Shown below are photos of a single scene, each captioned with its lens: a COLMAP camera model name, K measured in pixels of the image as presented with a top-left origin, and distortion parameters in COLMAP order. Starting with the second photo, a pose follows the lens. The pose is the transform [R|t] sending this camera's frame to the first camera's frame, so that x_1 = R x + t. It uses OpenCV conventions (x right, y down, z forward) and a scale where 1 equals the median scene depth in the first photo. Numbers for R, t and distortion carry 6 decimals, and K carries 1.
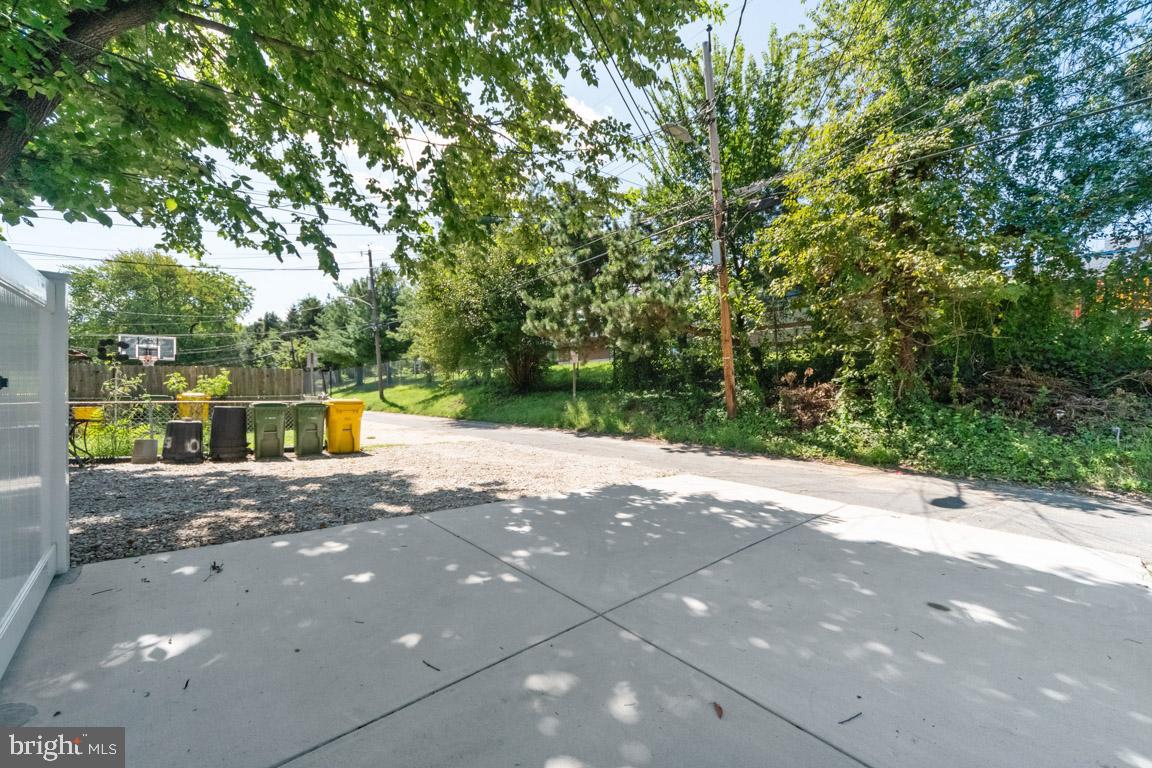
lens RADIAL K [[442.6, 0, 582.4], [0, 442.6, 391.8], [0, 0, 1]] dist [0.001793, -0.000083]
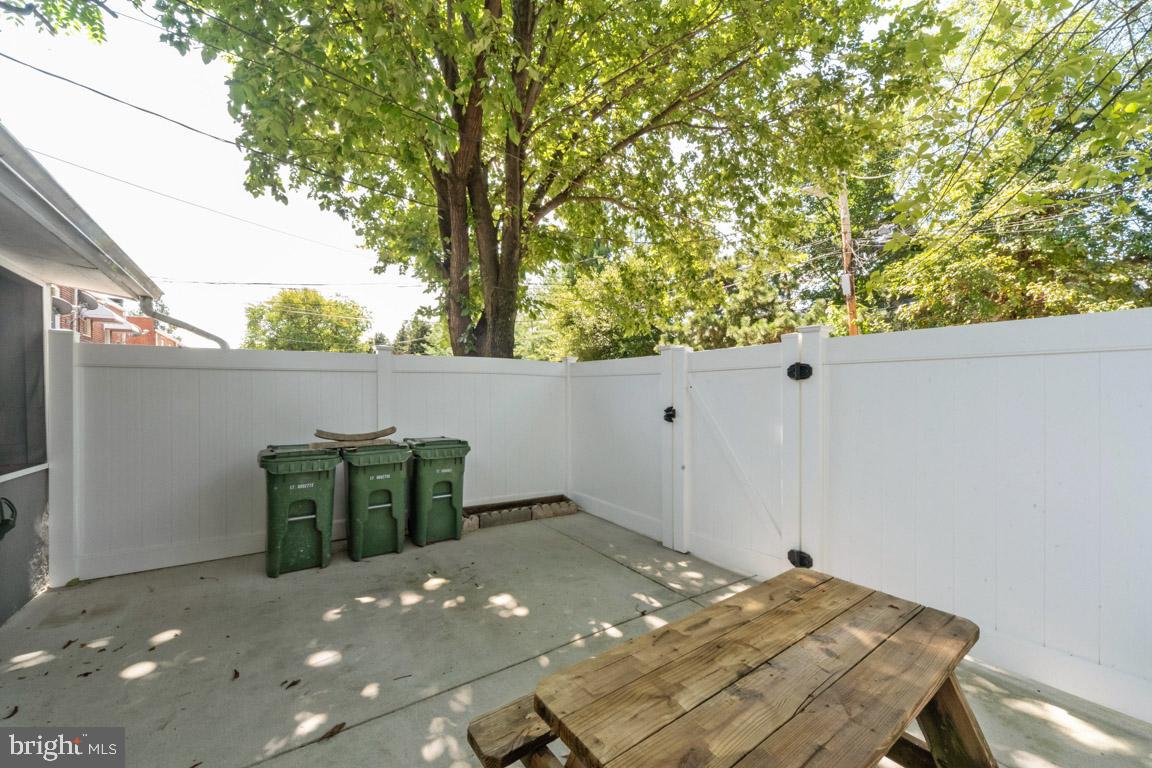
lens RADIAL K [[442.6, 0, 577.1], [0, 442.6, 392.9], [0, 0, 1]] dist [0.001793, -0.000083]
pose [[0.989479, -0.013697, -0.144025, -0.280045], [0.012309, 0.999869, -0.010522, -0.028499], [0.144150, 0.008639, 0.989518, -0.306394]]
